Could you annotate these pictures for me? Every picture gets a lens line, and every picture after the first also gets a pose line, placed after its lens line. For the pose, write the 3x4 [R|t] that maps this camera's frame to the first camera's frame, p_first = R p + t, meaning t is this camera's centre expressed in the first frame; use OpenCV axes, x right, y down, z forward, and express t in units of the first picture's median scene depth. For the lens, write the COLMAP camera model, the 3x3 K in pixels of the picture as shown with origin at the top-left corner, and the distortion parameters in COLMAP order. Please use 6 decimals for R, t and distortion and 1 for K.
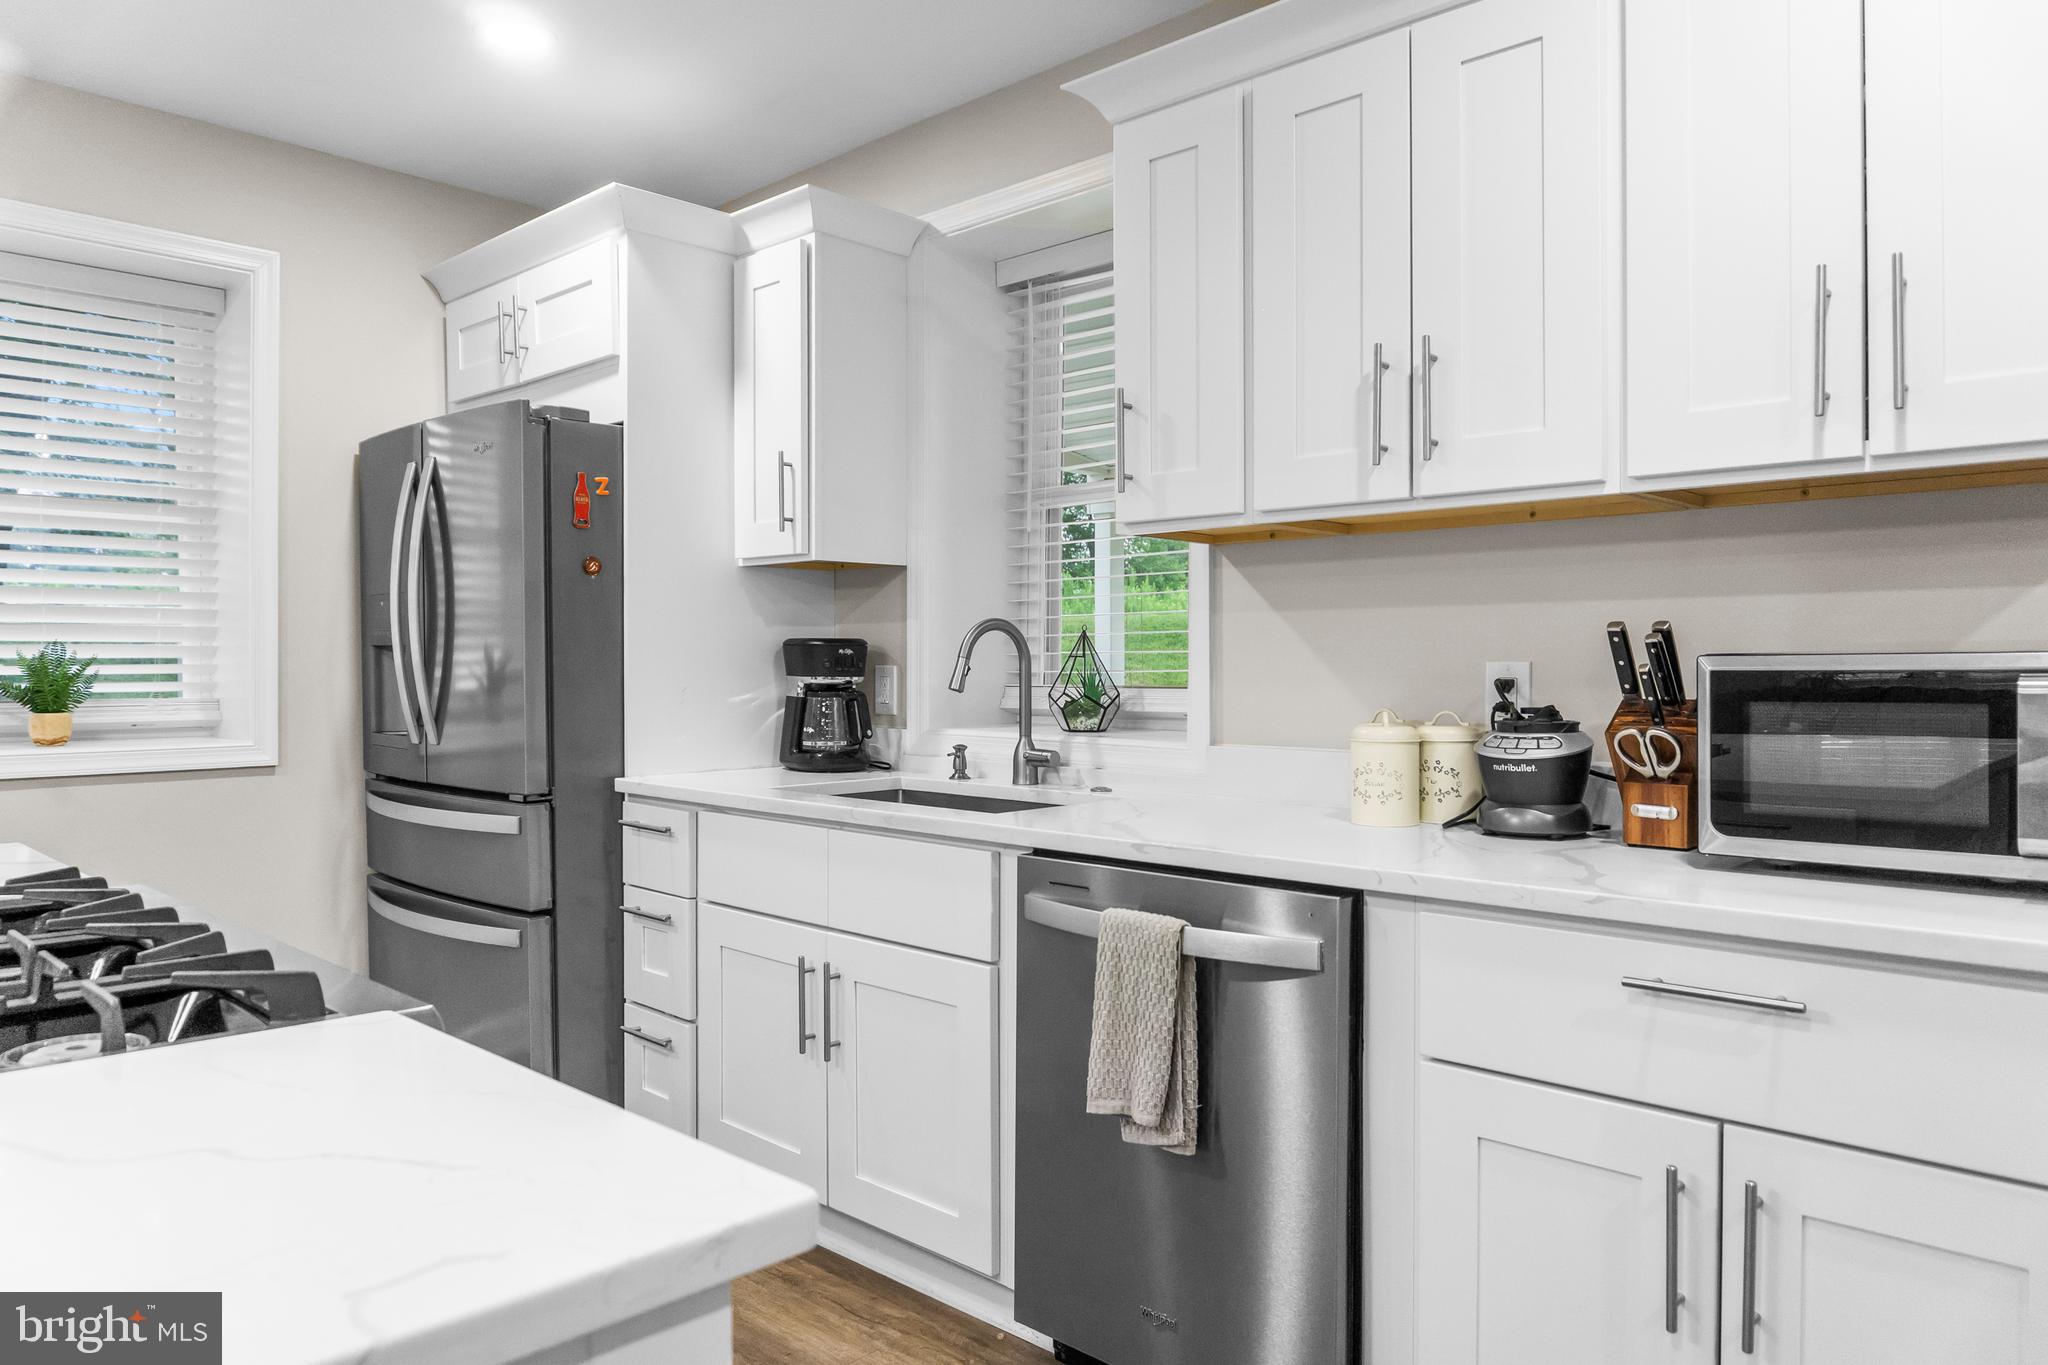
lens RADIAL K [[1380.0, 0, 1020.2], [0, 1380.0, 678.2], [0, 0, 1]] dist [-0.016799, 0.000199]
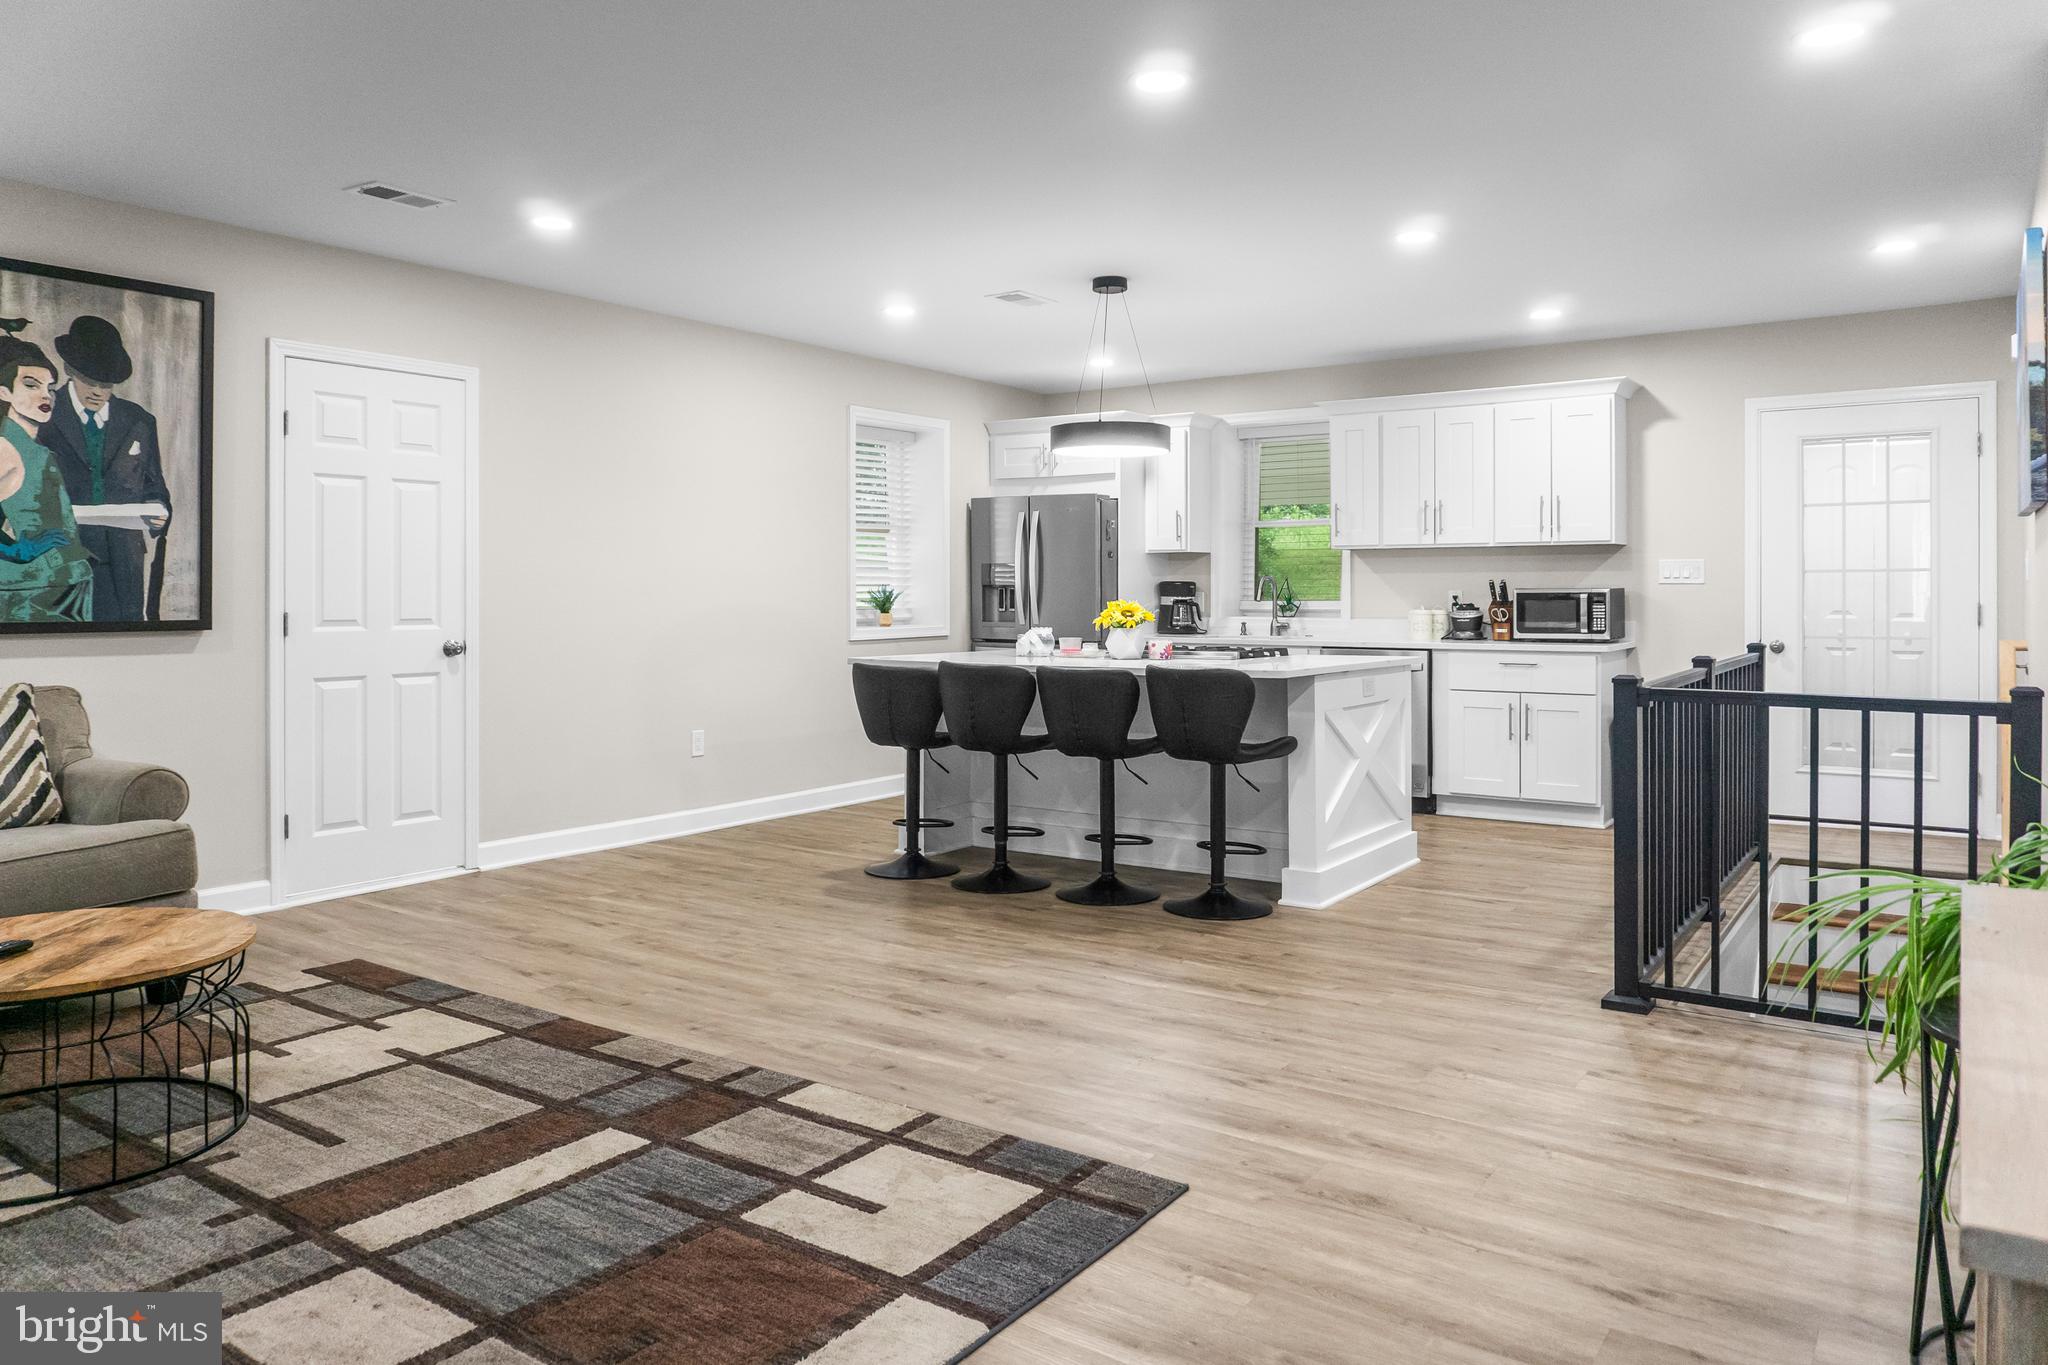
lens RADIAL K [[1421.0, 0, 1026.1], [0, 1421.0, 604.9], [0, 0, 1]] dist [-0.007818, -0.002775]
pose [[0.987988, -0.006695, 0.154384, -1.170708], [0.006377, 0.999976, 0.002551, 0.007662], [-0.154397, -0.001536, 0.988008, -2.168725]]
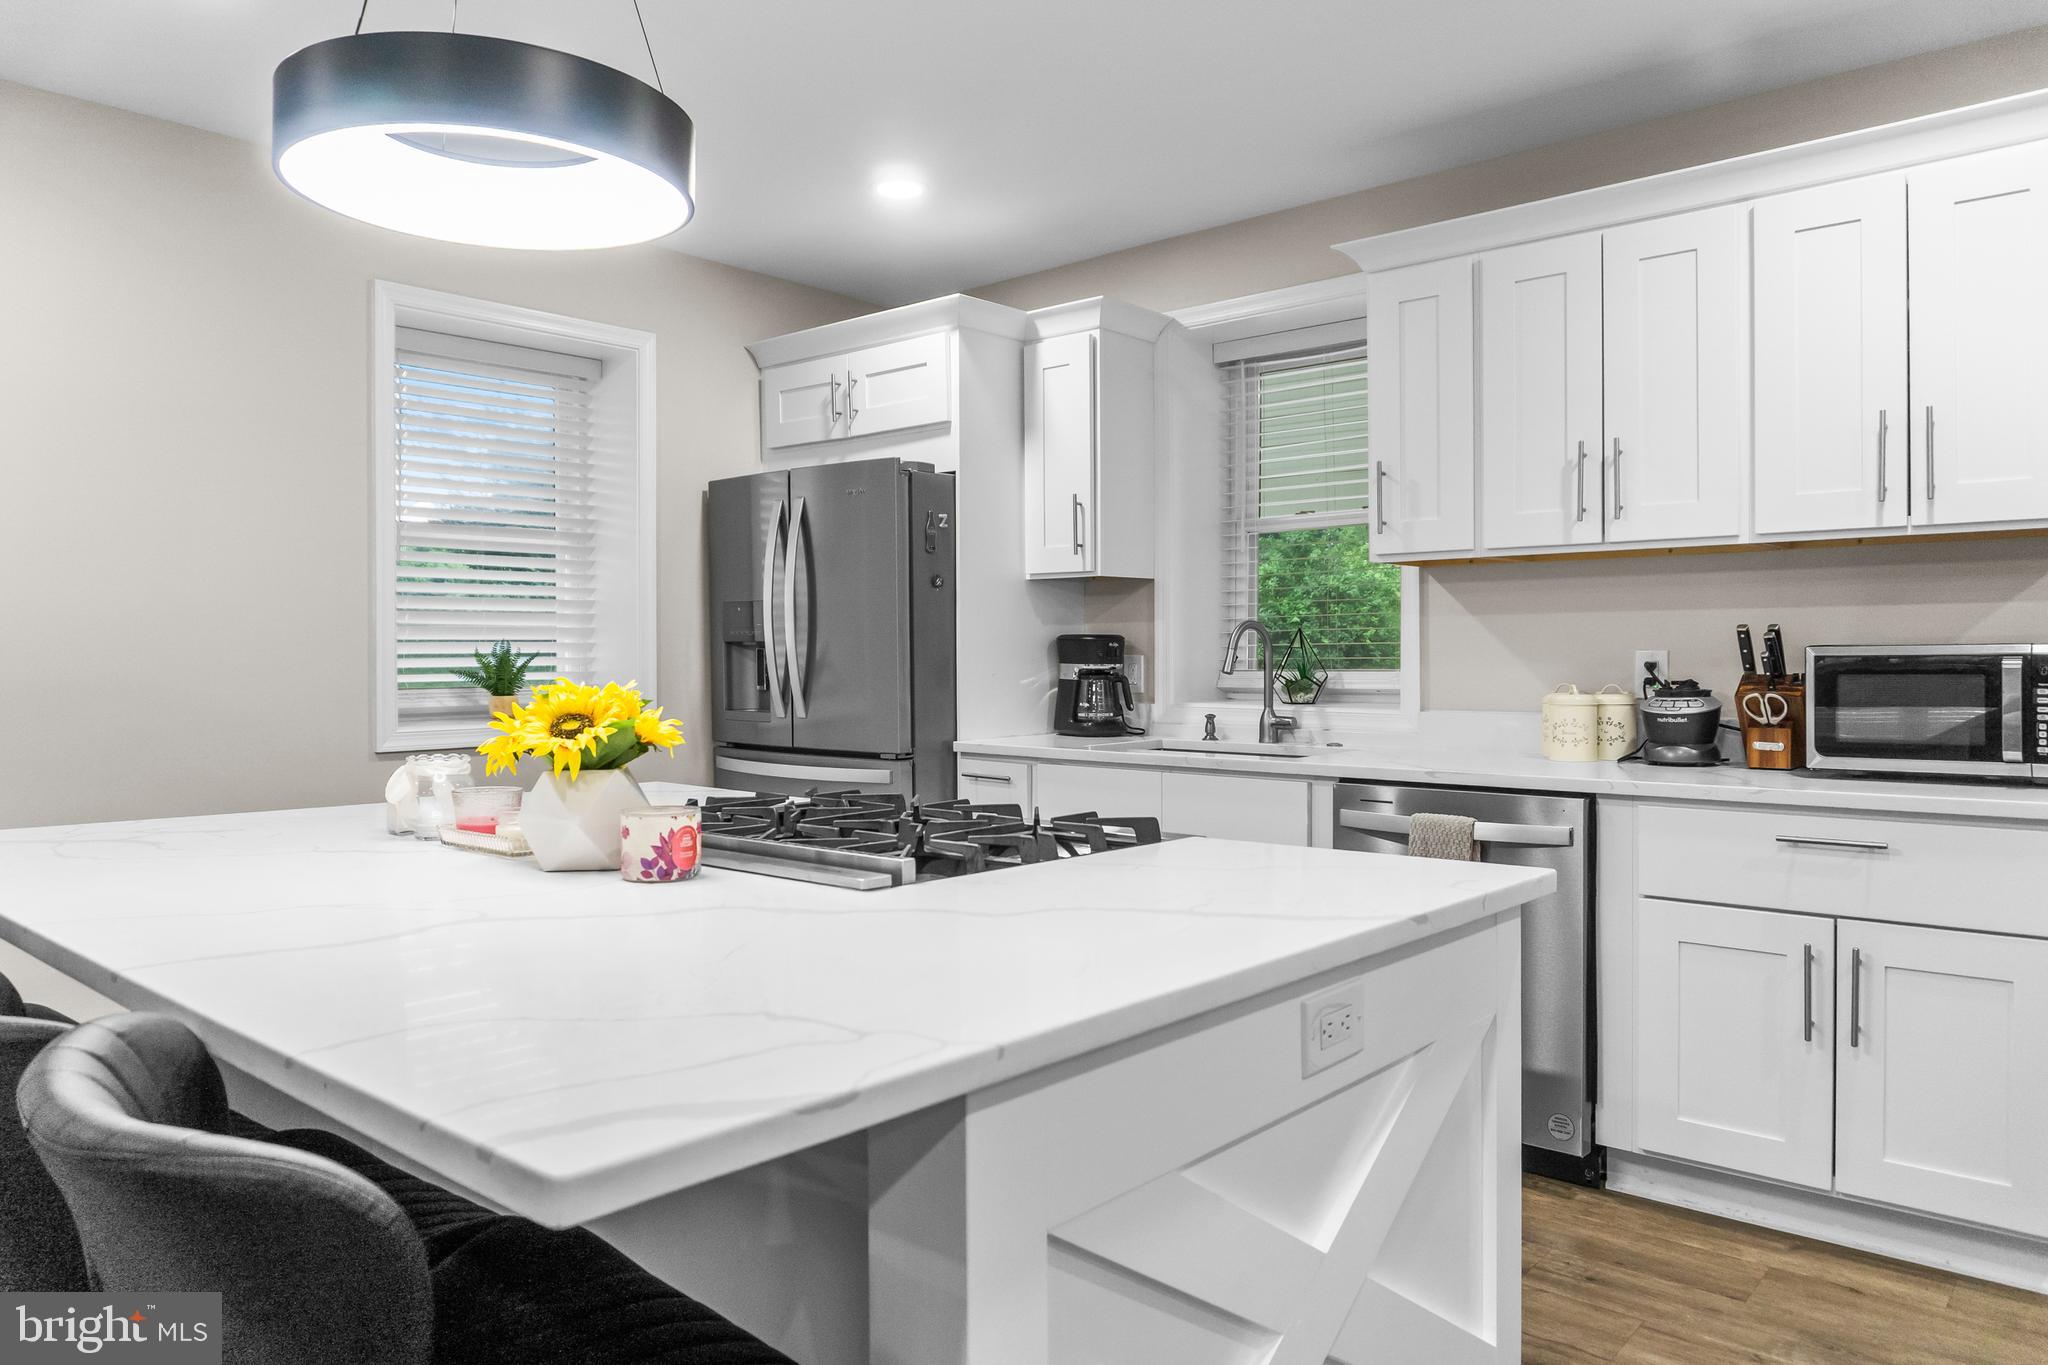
lens RADIAL K [[1396.5, 0, 1019.7], [0, 1396.5, 667.6], [0, 0, 1]] dist [-0.011583, -0.001245]
pose [[0.999253, -0.006043, 0.038181, -0.373604], [0.006015, 0.999982, 0.000850, 0.001189], [-0.038185, -0.000620, 0.999270, -0.456077]]
